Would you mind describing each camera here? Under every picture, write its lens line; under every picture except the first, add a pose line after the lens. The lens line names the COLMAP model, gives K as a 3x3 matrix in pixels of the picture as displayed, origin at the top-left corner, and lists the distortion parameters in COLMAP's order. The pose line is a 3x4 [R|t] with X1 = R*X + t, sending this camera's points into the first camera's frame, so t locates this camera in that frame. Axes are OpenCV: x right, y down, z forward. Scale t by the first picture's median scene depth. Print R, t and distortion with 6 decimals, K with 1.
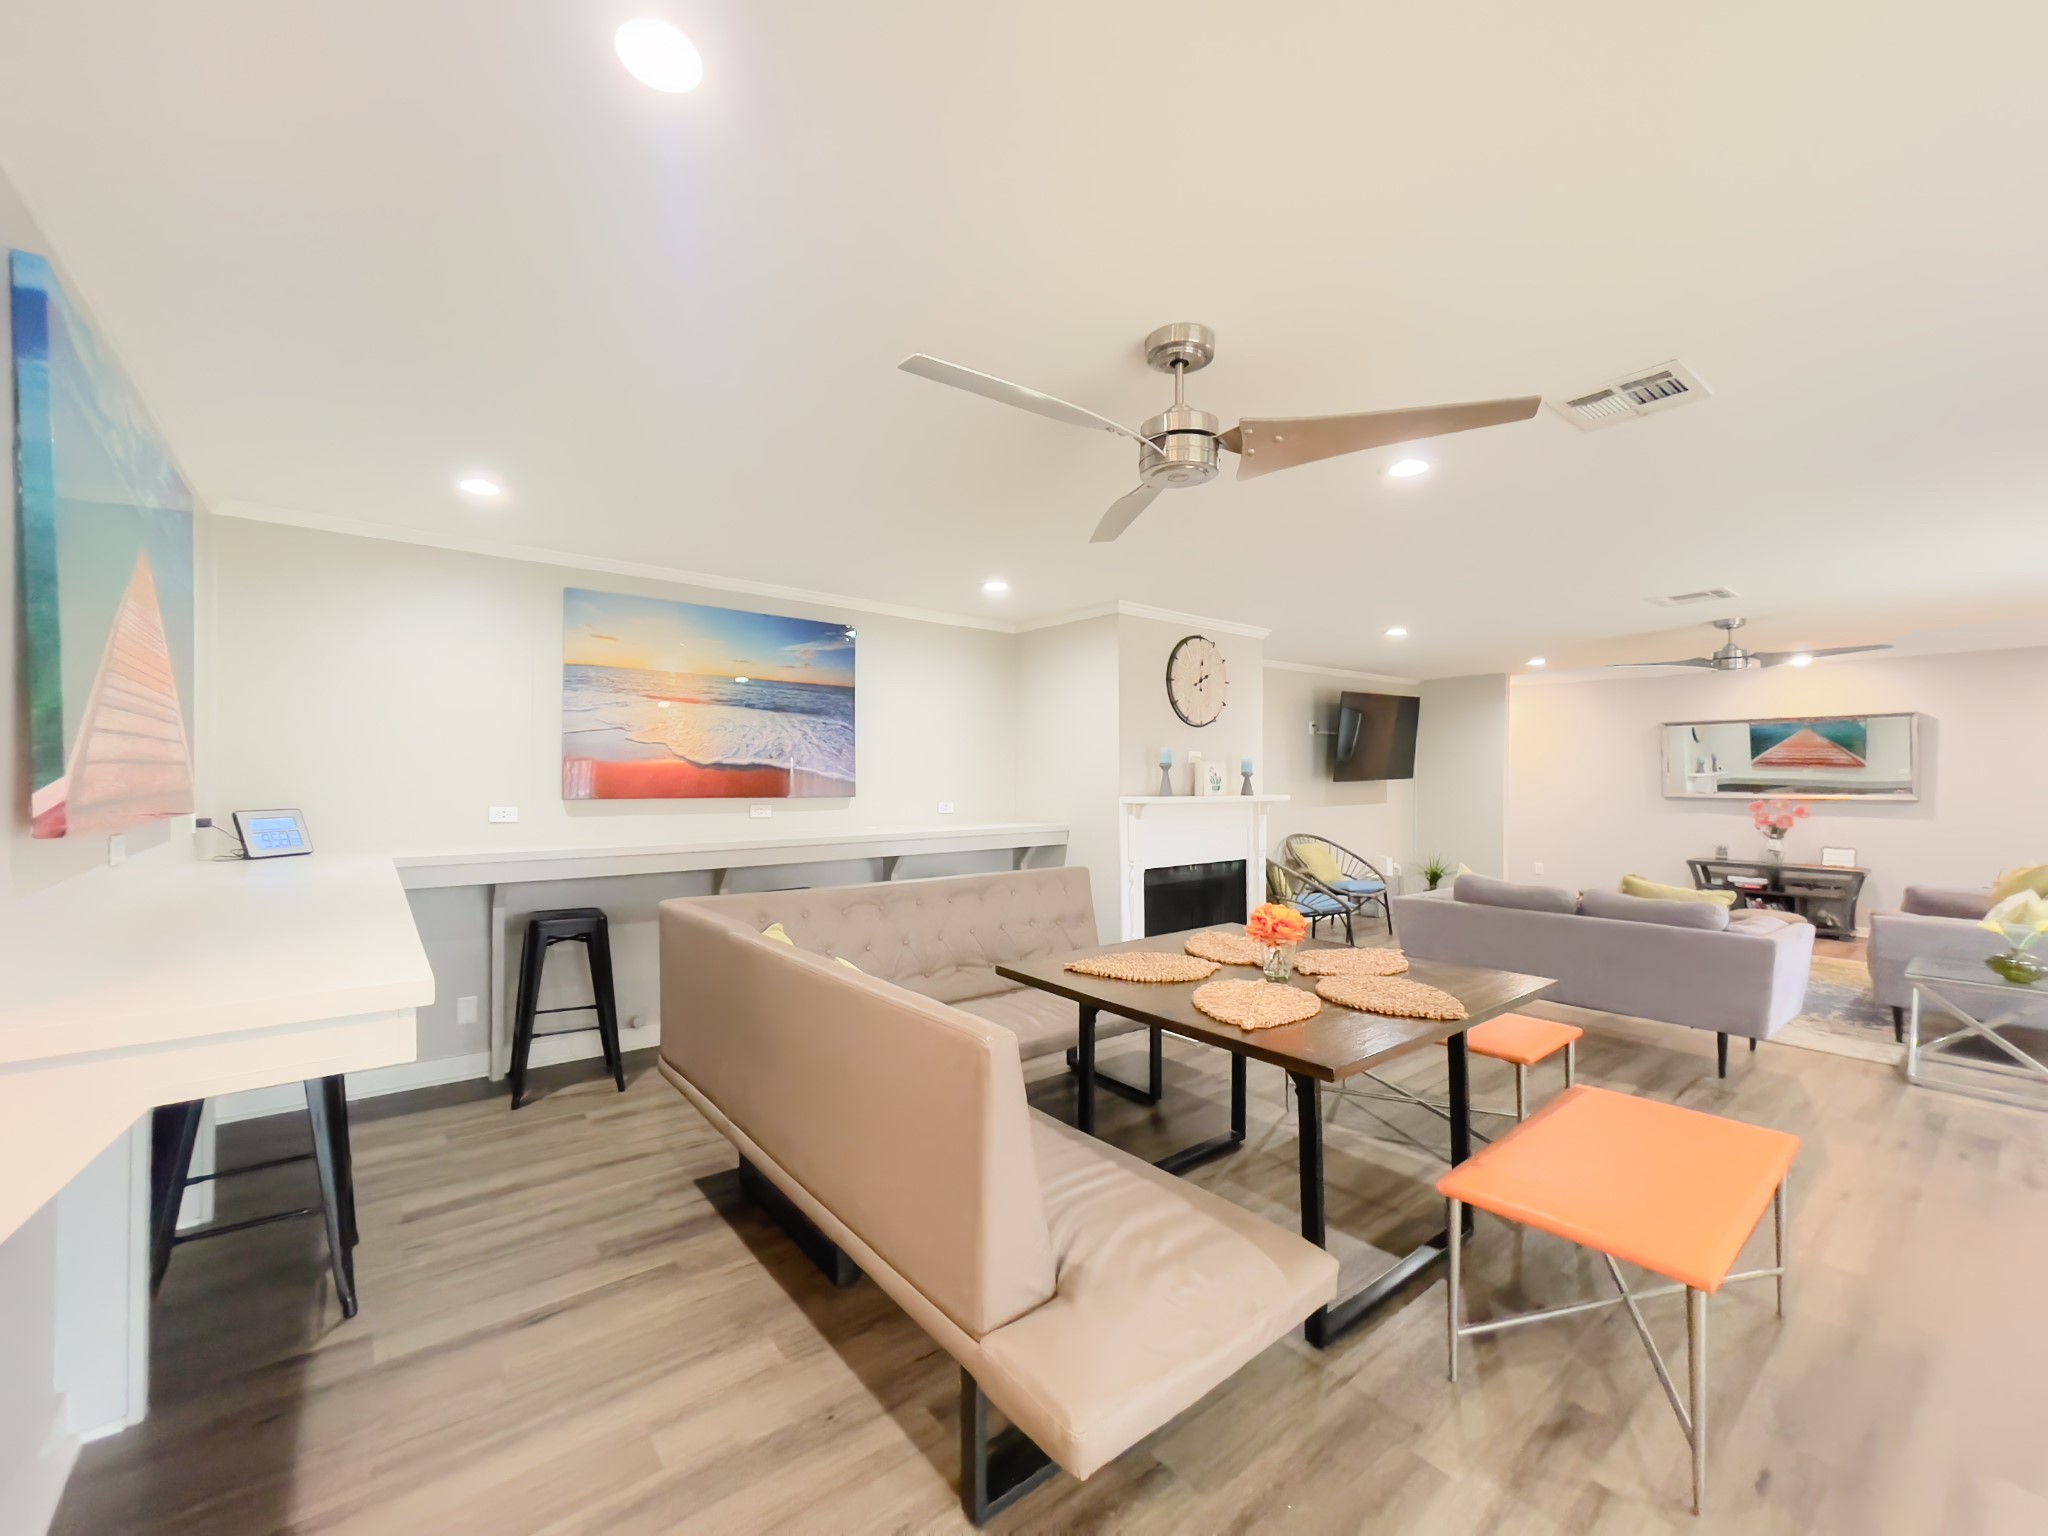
lens RADIAL K [[832.8, 0, 1024.0], [0, 832.8, 768.0], [0, 0, 1]] dist [-0.044063, 0.028542]
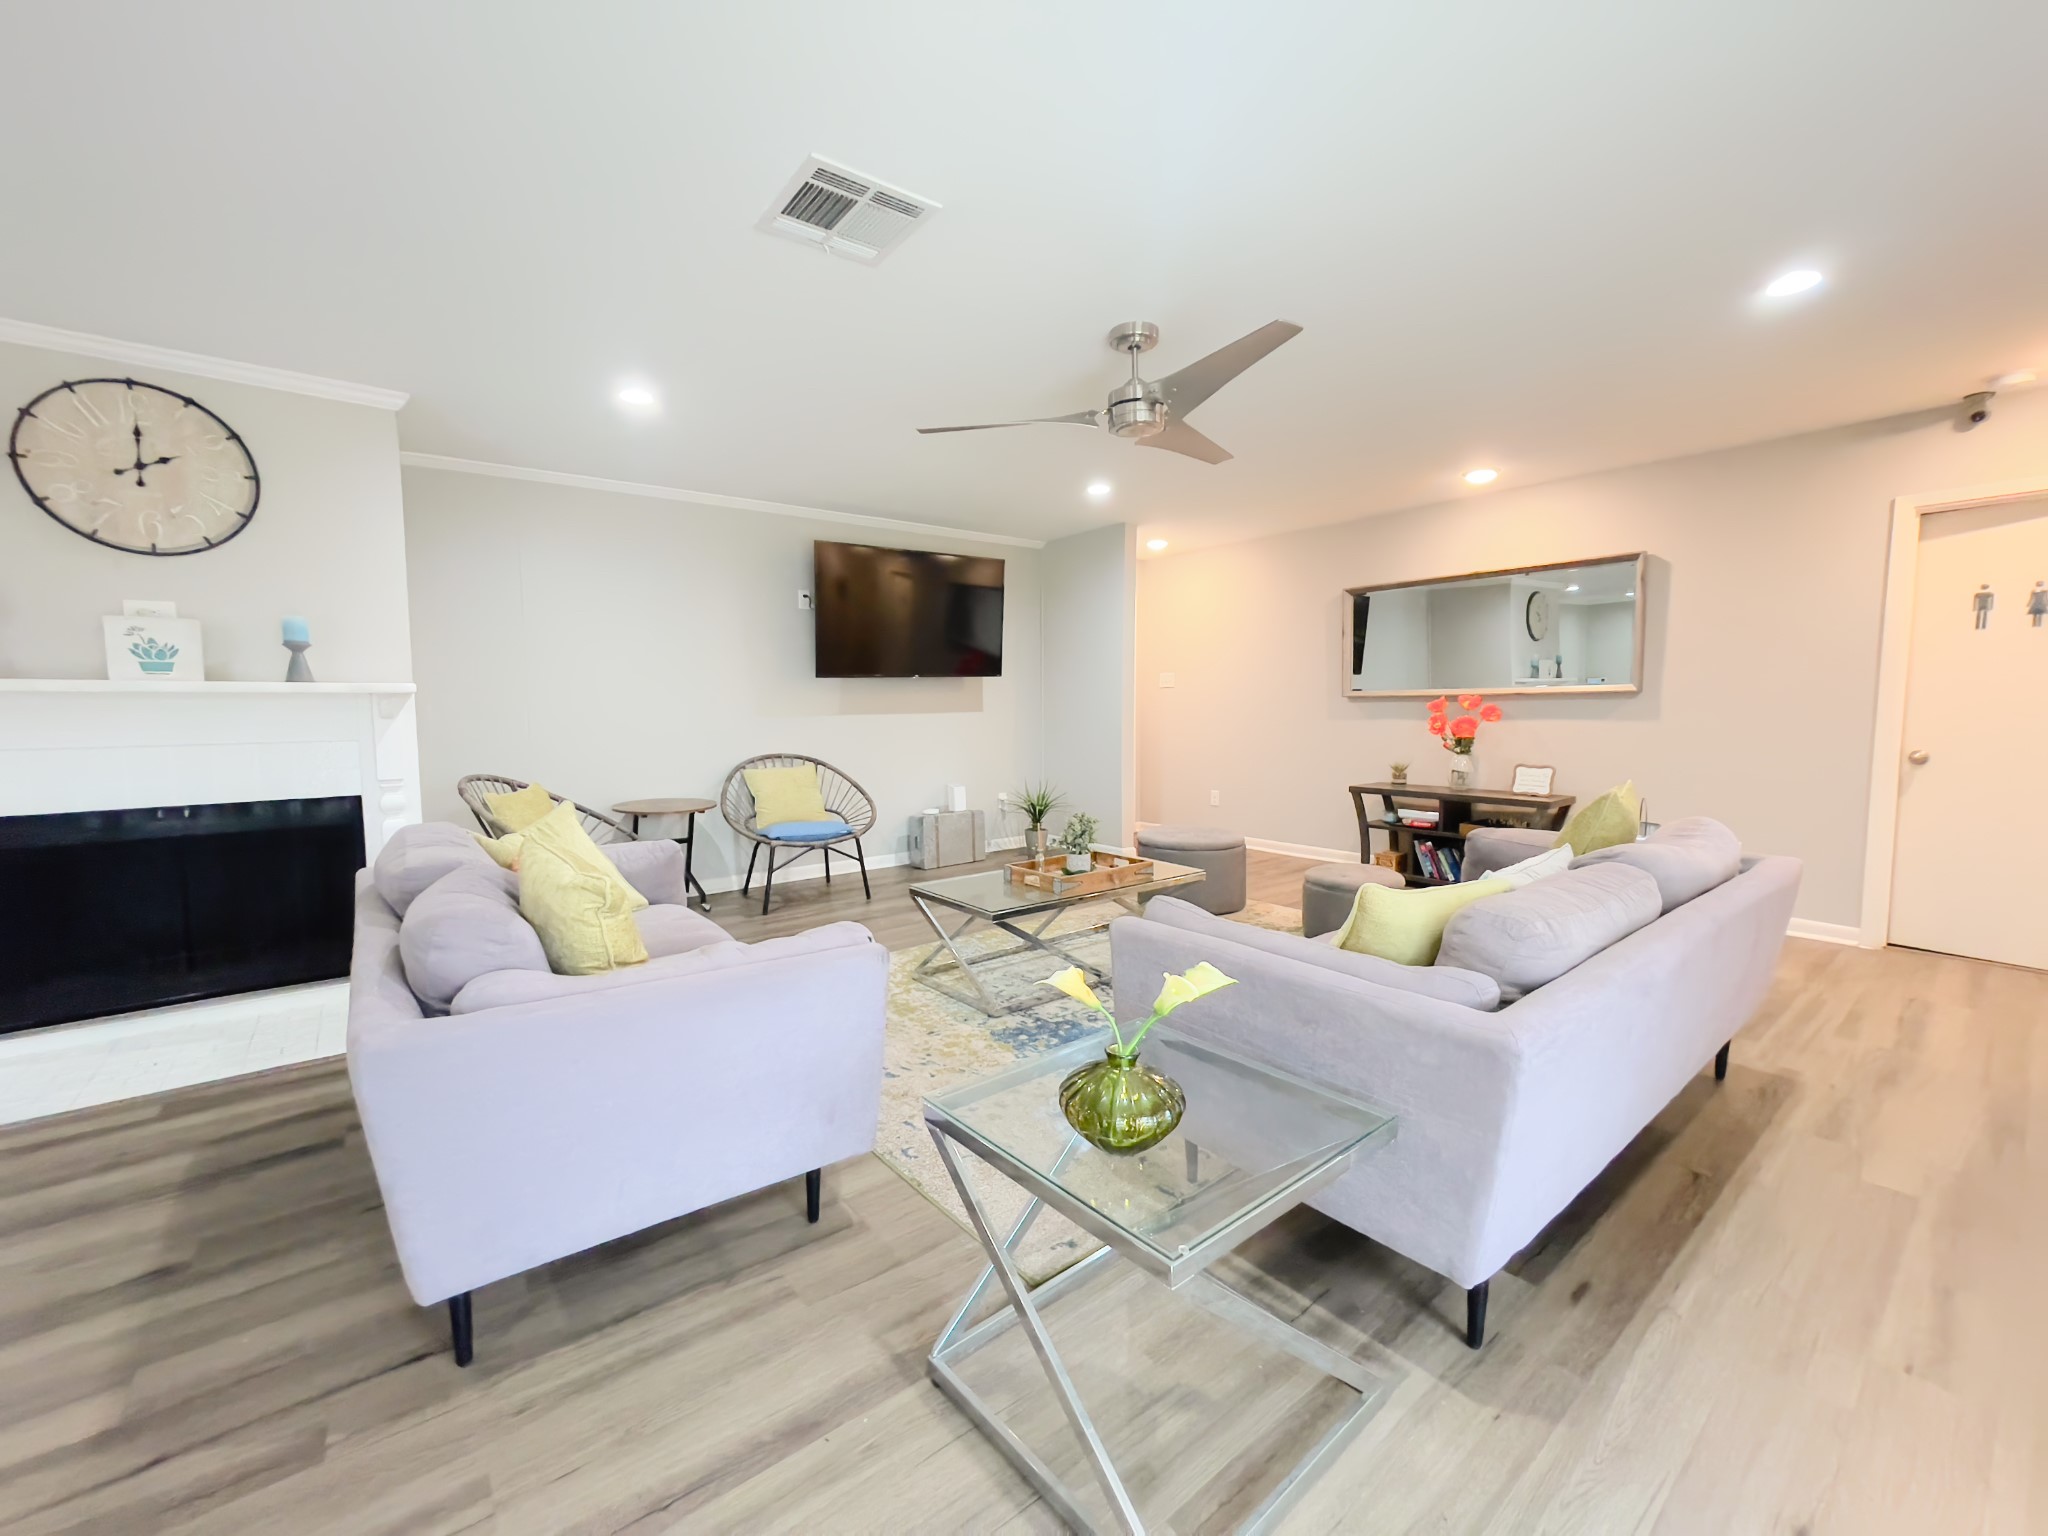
lens RADIAL K [[832.8, 0, 1024.0], [0, 832.8, 768.0], [0, 0, 1]] dist [-0.044063, 0.028542]
pose [[0.999905, -0.013397, -0.003371, 0.570747], [0.013626, 0.996623, 0.080974, 0.038971], [0.002275, -0.081013, 0.996710, 0.326349]]
